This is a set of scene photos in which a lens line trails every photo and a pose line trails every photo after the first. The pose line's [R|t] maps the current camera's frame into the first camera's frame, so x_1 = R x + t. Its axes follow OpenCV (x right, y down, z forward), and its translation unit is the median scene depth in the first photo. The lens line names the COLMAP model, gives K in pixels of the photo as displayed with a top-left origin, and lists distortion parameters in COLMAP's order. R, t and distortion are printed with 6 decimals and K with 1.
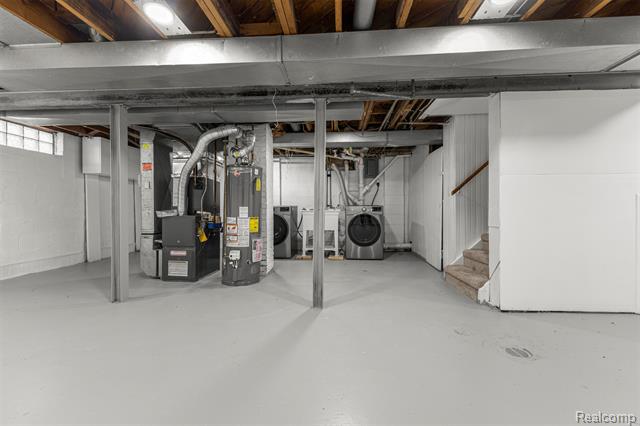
lens RADIAL K [[279.0, 0, 320.3], [0, 279.0, 208.7], [0, 0, 1]] dist [0.006957, -0.001873]
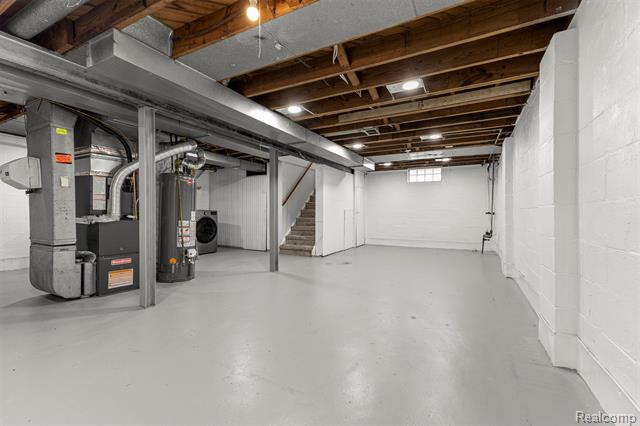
lens RADIAL K [[279.0, 0, 319.3], [0, 279.0, 215.0], [0, 0, 1]] dist [0.006957, -0.001873]
pose [[0.417818, -0.003884, 0.908523, -1.067136], [-0.005233, 0.999964, 0.006681, -0.002308], [-0.908516, -0.007546, 0.417782, 0.032149]]
